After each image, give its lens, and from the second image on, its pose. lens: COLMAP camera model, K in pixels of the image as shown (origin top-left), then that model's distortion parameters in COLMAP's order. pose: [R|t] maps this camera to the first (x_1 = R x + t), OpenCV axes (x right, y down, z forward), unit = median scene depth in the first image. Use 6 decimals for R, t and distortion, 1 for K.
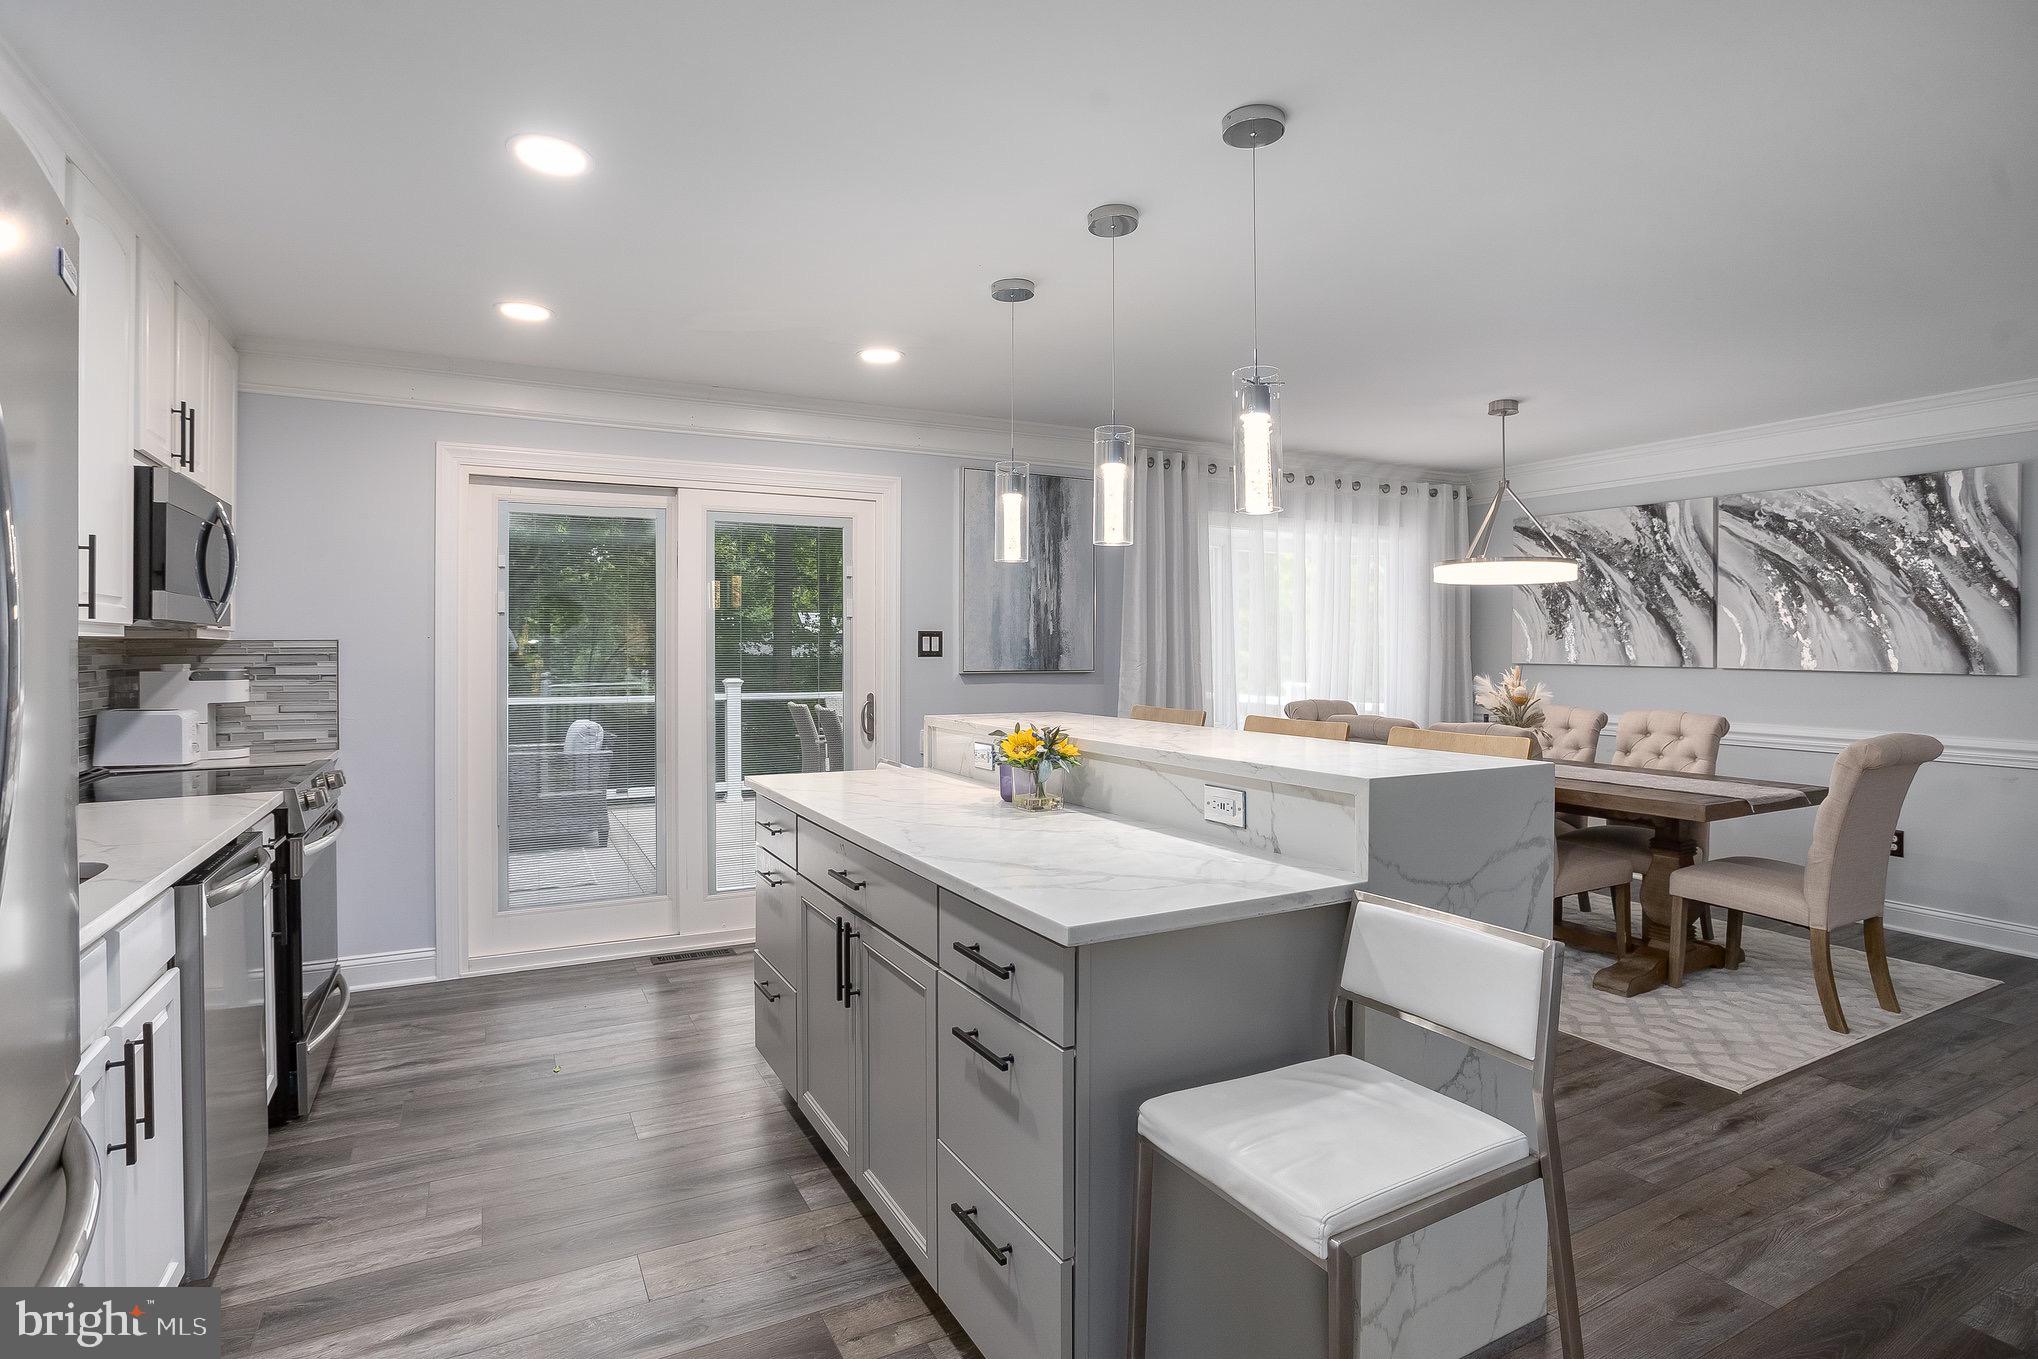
lens RADIAL K [[993.5, 0, 1013.5], [0, 993.5, 678.2], [0, 0, 1]] dist [-0.033708, 0.000520]
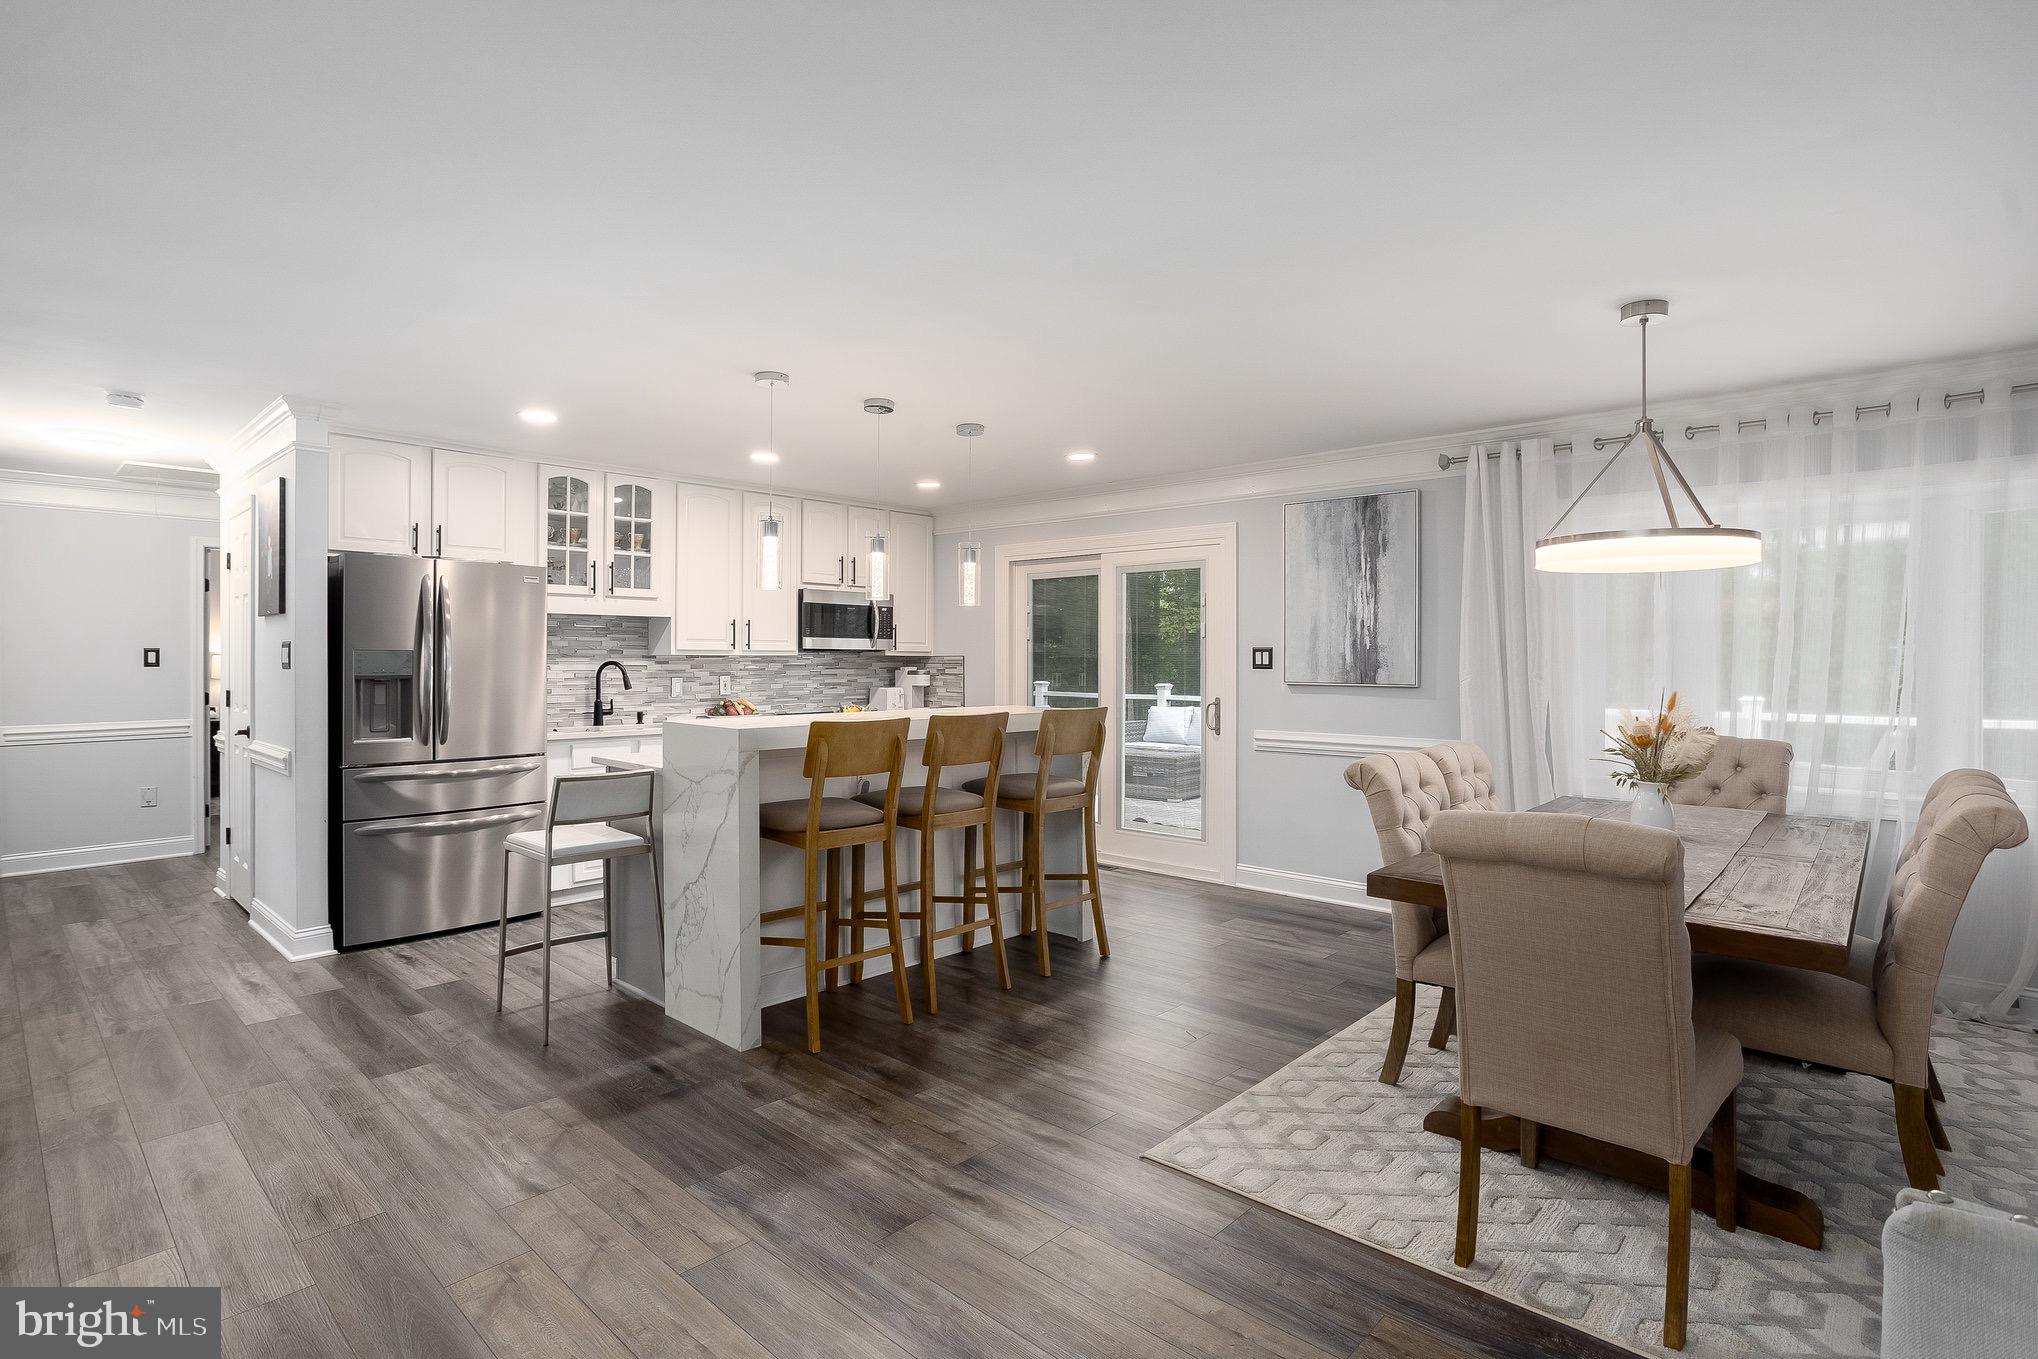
lens RADIAL K [[983.3, 0, 1015.3], [0, 983.3, 658.8], [0, 0, 1]] dist [0.001456, 0.000189]
pose [[0.366459, 0.007915, -0.930400, 0.894401], [-0.023428, 0.999725, -0.000723, -0.025885], [0.930139, 0.022063, 0.366544, 0.298872]]
